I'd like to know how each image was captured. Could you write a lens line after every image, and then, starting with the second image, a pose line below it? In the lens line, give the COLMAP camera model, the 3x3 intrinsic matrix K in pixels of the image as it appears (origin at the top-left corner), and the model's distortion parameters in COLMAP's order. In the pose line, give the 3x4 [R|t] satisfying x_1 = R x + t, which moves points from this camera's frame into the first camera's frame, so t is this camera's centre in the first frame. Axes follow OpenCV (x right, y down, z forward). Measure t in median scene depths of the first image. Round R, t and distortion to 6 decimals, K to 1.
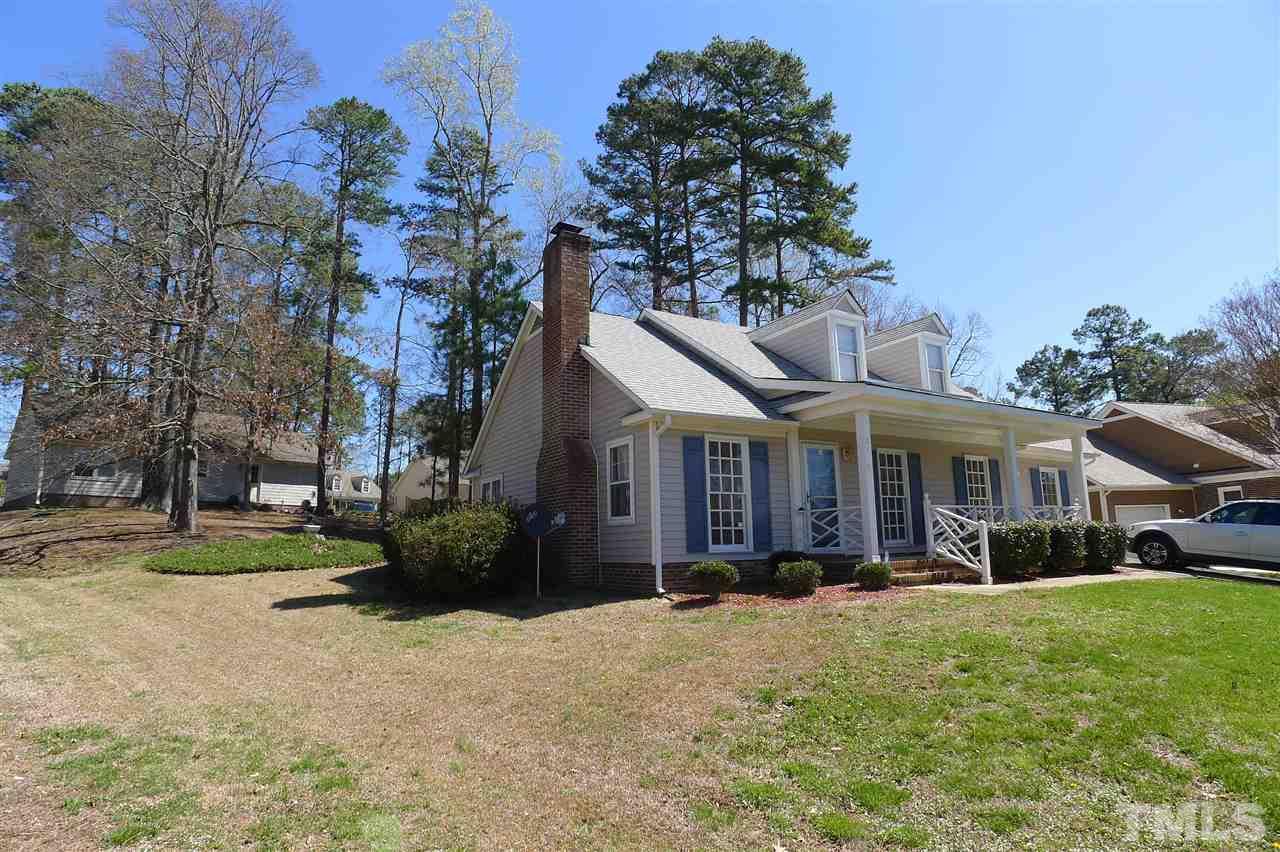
lens RADIAL K [[658.5, 0, 593.8], [0, 658.5, 443.9], [0, 0, 1]] dist [-0.117637, 0.036470]
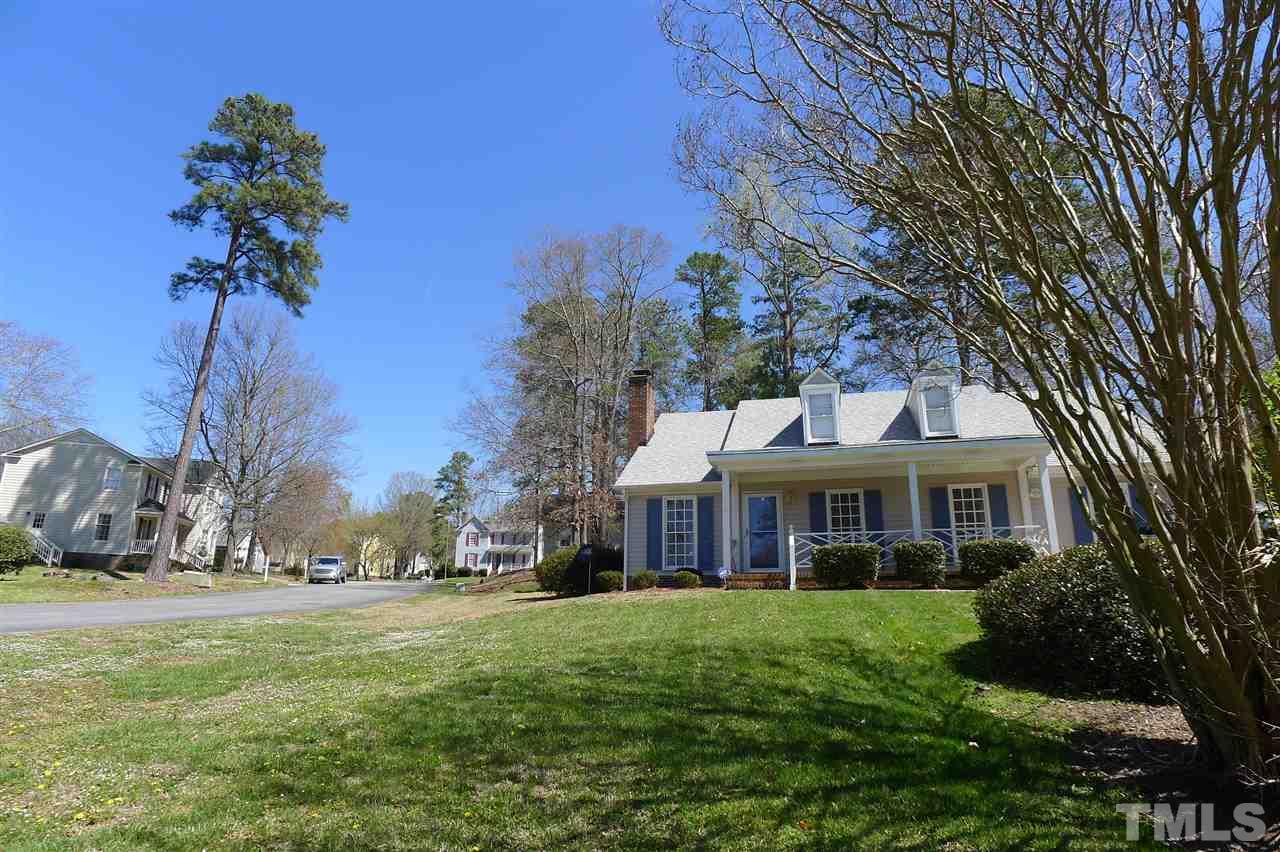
lens RADIAL K [[673.4, 0, 643.2], [0, 673.4, 430.6], [0, 0, 1]] dist [-0.119493, 0.040727]
pose [[0.726445, -0.159825, -0.668381, 1.135264], [0.077971, 0.985469, -0.150903, 0.064214], [0.682787, 0.057508, 0.728351, -0.212779]]
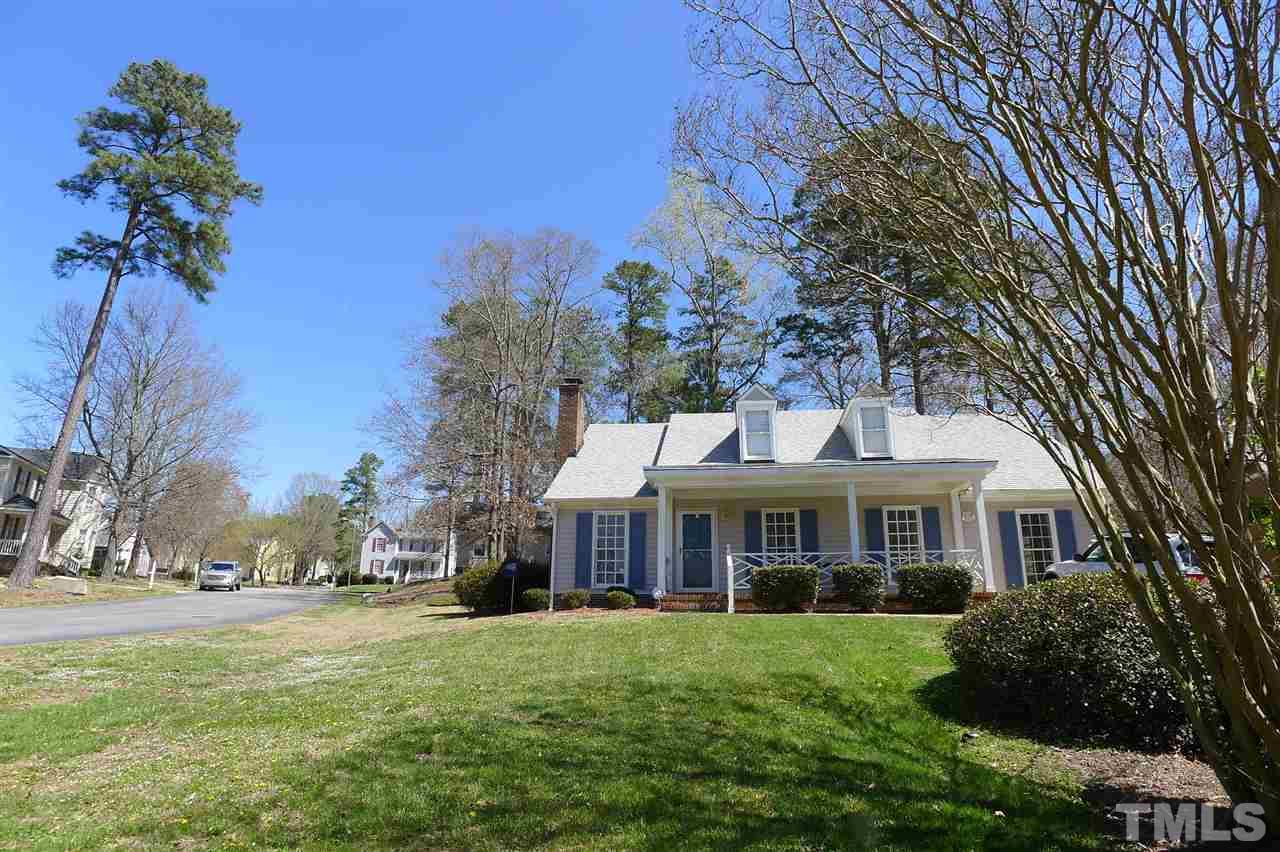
lens RADIAL K [[674.3, 0, 640.0], [0, 674.3, 426.0], [0, 0, 1]] dist [-0.114729, 0.033673]
pose [[0.807665, -0.144013, -0.571784, 1.070808], [0.061310, 0.984970, -0.161477, 0.046265], [0.586445, 0.095363, 0.804356, -0.198517]]
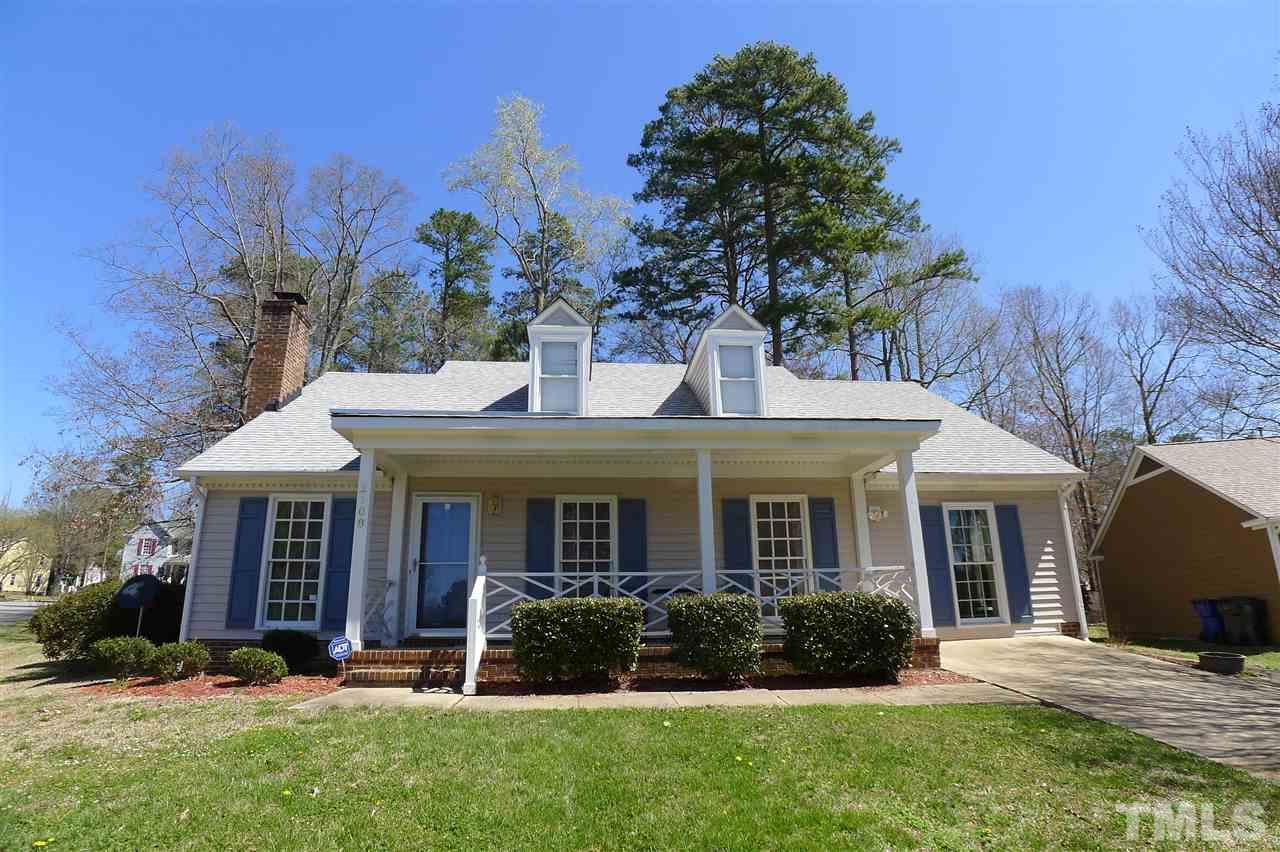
lens RADIAL K [[673.4, 0, 643.2], [0, 673.4, 430.6], [0, 0, 1]] dist [-0.119493, 0.040727]
pose [[0.922485, -0.111870, -0.369467, 0.876437], [0.061406, 0.987427, -0.145663, 0.054244], [0.381117, 0.111684, 0.917756, 0.339520]]
